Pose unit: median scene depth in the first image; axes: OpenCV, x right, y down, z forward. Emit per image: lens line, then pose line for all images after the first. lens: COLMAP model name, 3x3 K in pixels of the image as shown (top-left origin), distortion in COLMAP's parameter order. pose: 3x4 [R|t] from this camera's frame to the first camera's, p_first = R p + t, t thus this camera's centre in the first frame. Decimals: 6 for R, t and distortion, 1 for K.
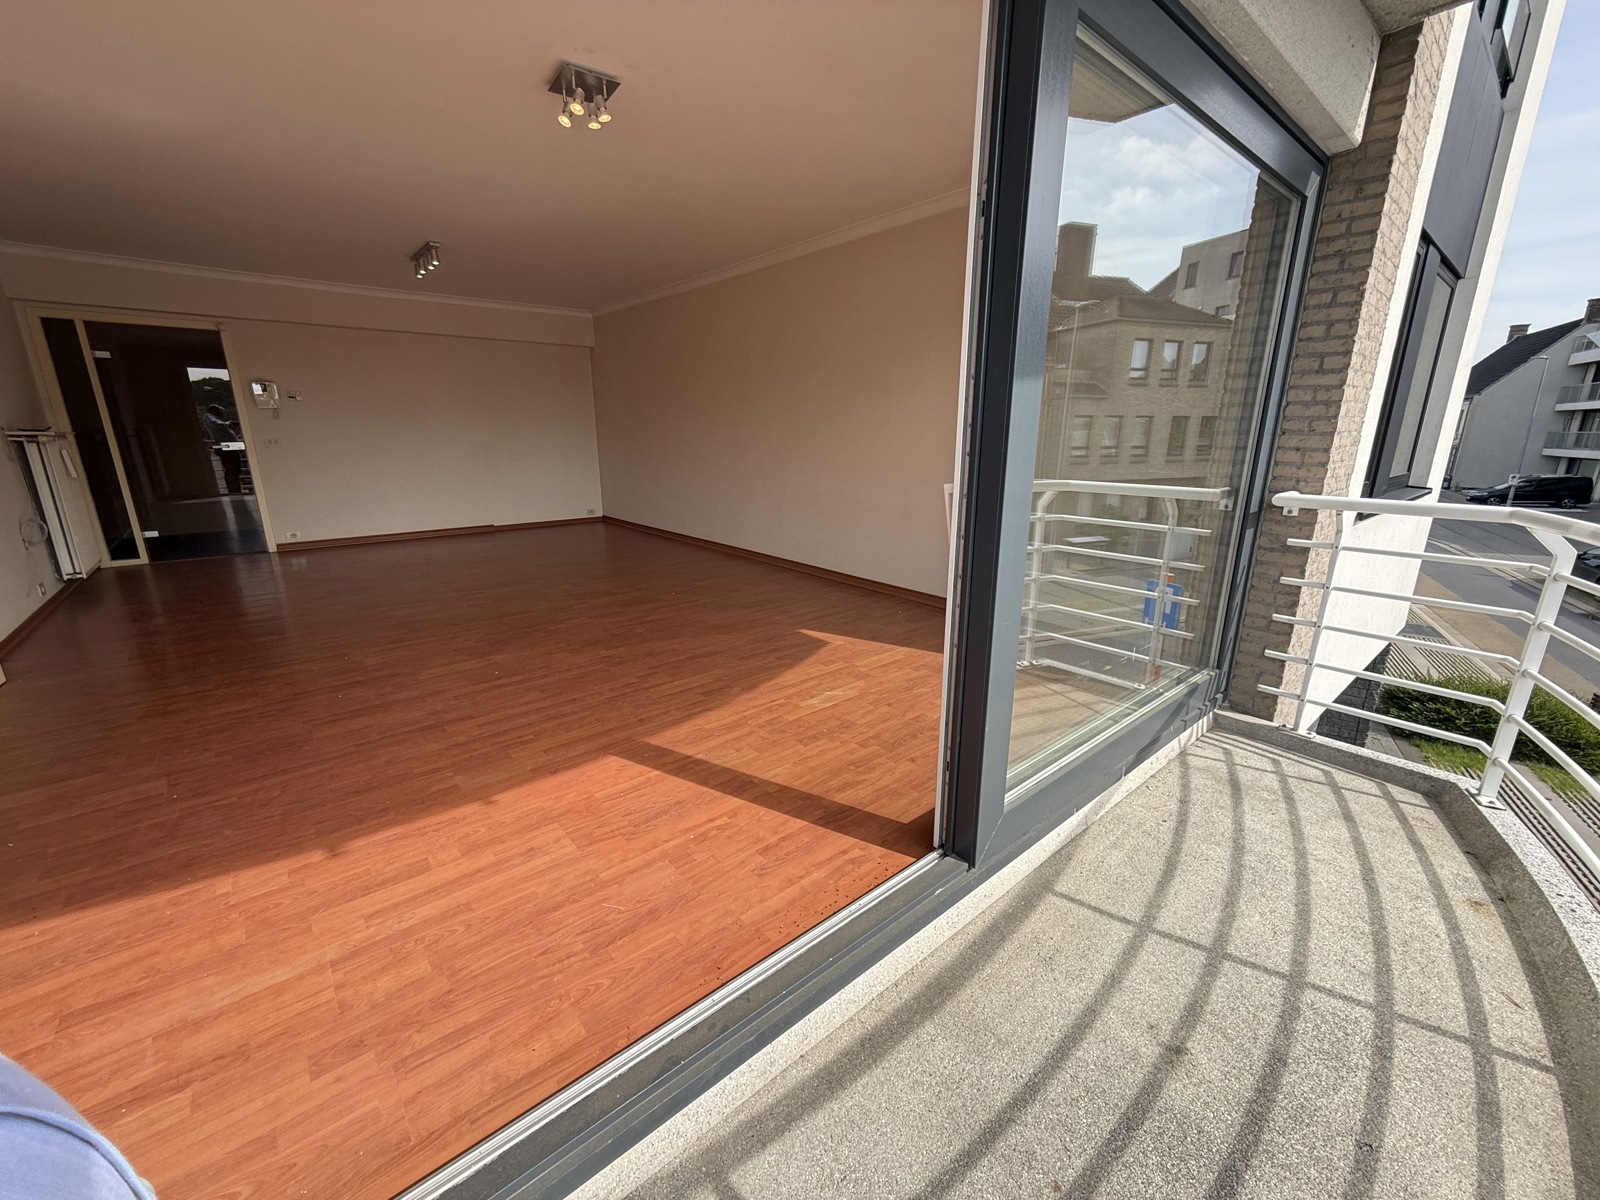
lens RADIAL K [[639.0, 0, 808.3], [0, 639.0, 598.2], [0, 0, 1]] dist [0.000307, 0.000246]
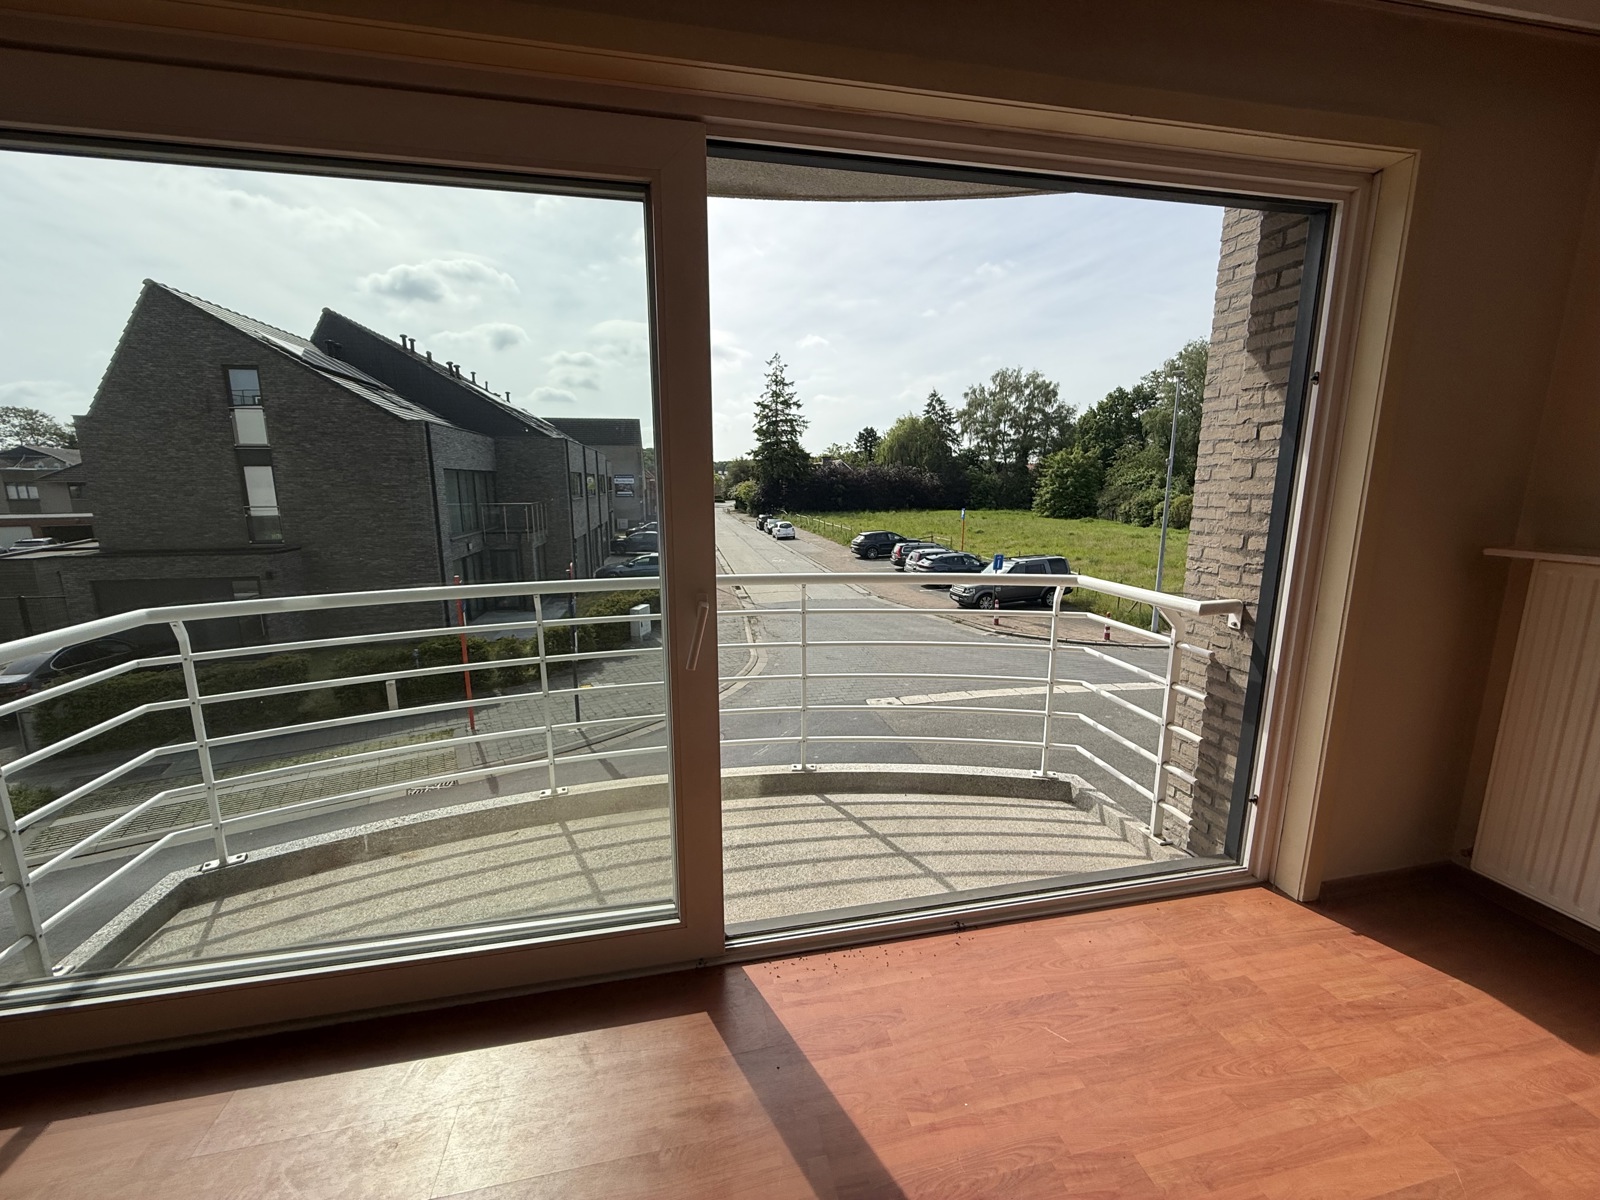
lens RADIAL K [[639.0, 0, 795.8], [0, 639.0, 599.6], [0, 0, 1]] dist [0.000307, 0.000246]
pose [[-0.875416, -0.087336, 0.475415, -0.236830], [0.124844, 0.909319, 0.396930, -0.360776], [-0.466970, 0.406831, -0.785129, 1.097684]]
